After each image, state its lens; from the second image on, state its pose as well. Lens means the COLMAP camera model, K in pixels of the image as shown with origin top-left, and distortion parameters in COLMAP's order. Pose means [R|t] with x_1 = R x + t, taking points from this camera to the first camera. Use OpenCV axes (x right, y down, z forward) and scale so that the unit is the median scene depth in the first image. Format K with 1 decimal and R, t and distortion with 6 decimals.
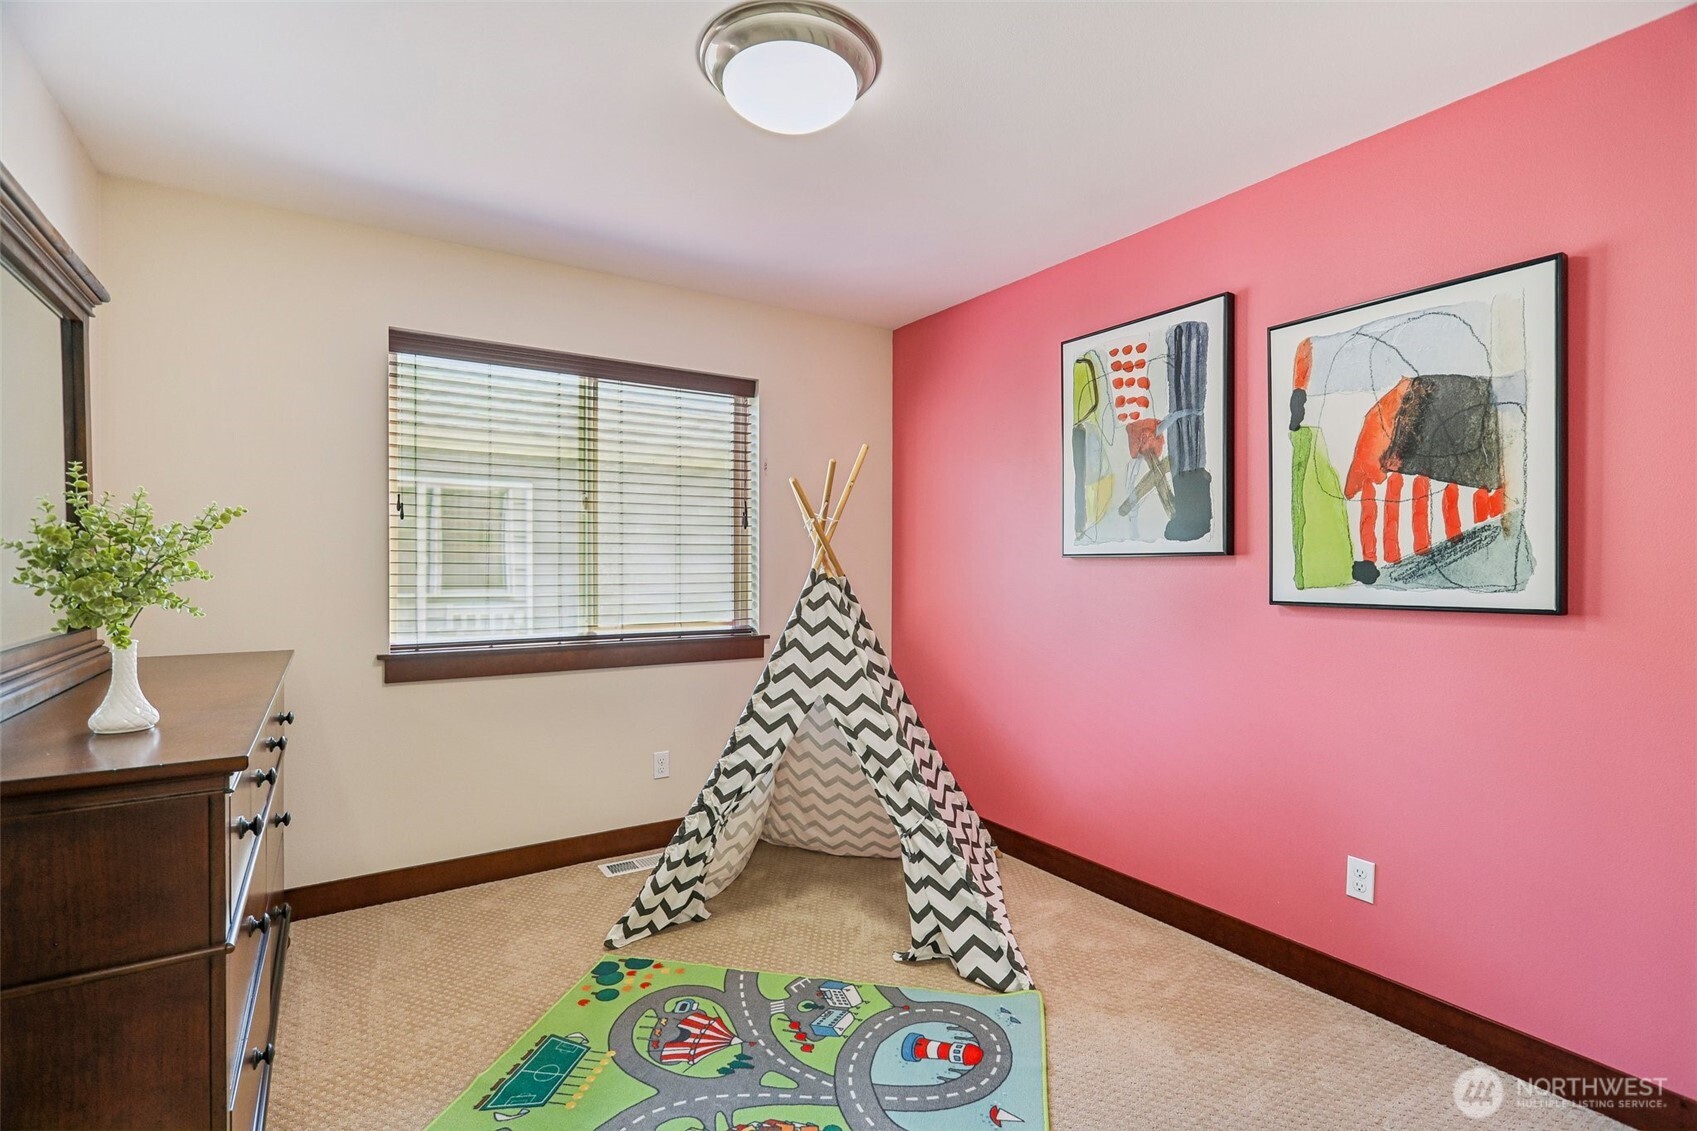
lens RADIAL K [[795.5, 0, 859.0], [0, 795.5, 567.2], [0, 0, 1]] dist [0.000447, 0.000129]
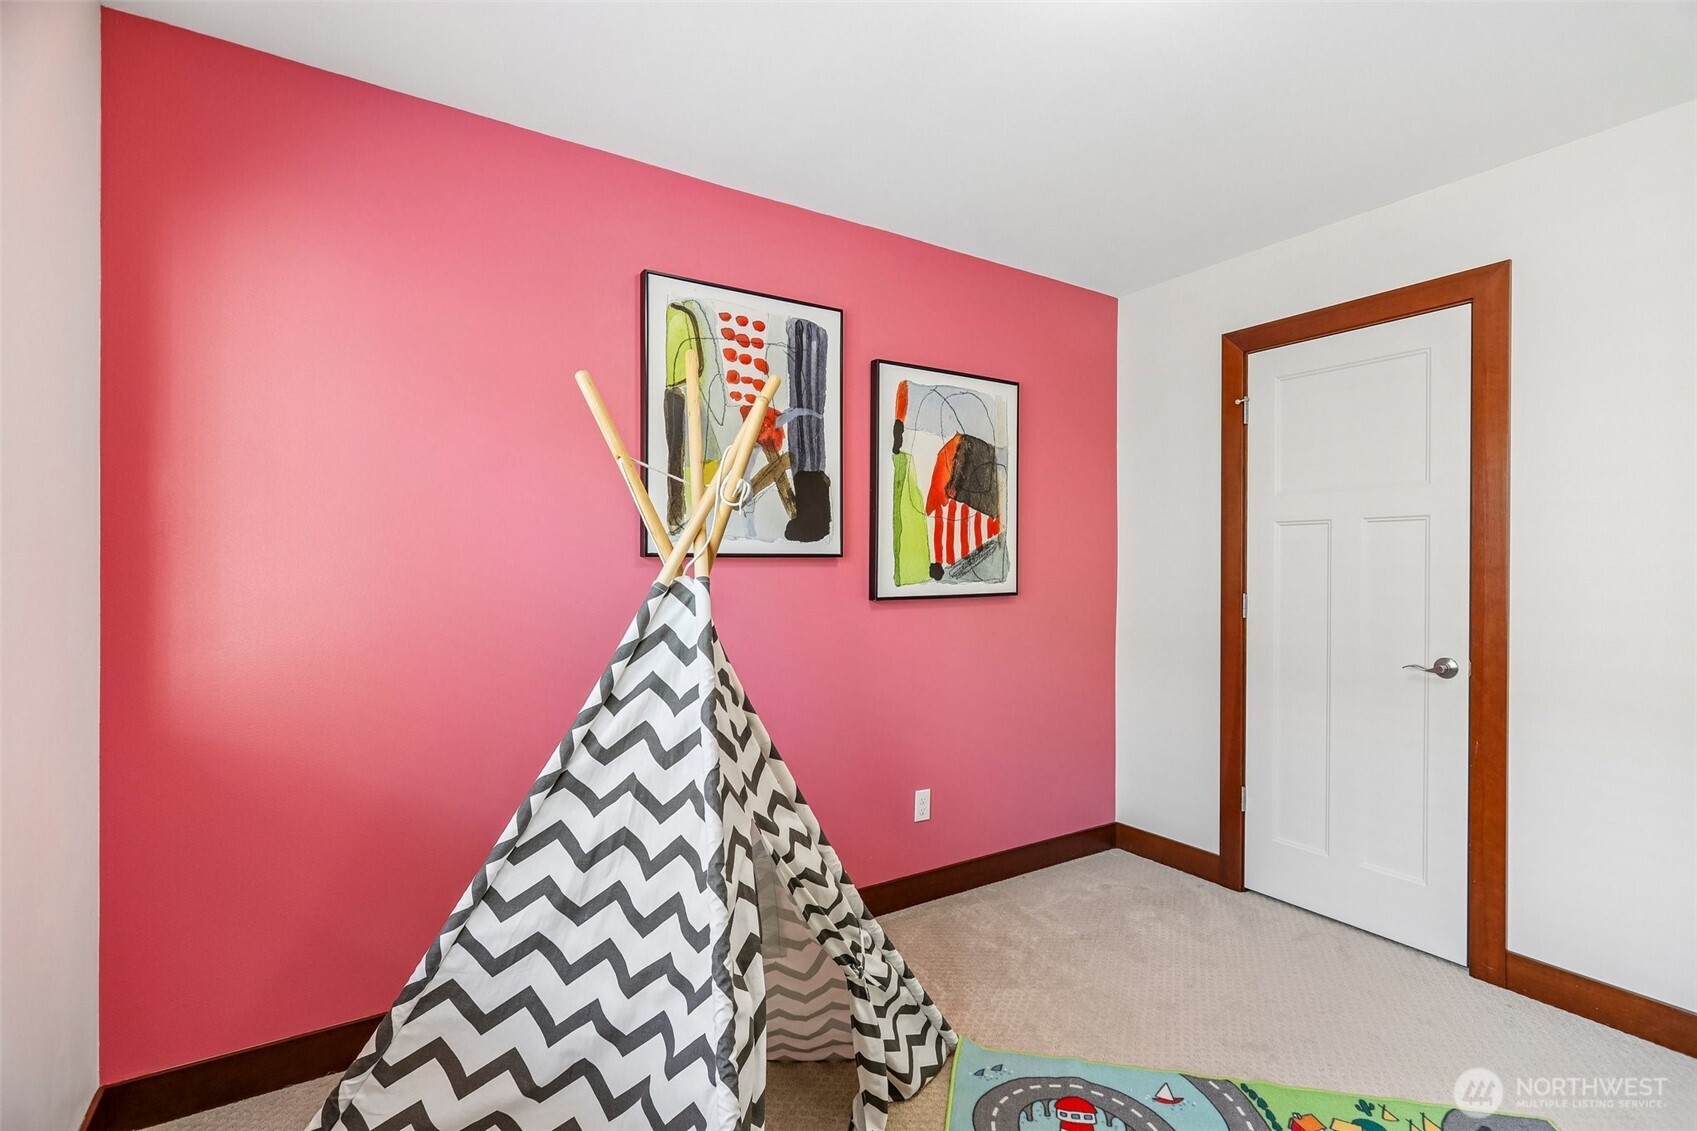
lens RADIAL K [[795.5, 0, 859.5], [0, 795.5, 561.5], [0, 0, 1]] dist [0.000447, 0.000129]
pose [[0.011972, -0.004163, 0.999920, -0.637368], [-0.001643, 0.999990, 0.004183, -0.014245], [-0.999927, -0.001693, 0.011965, 1.019109]]
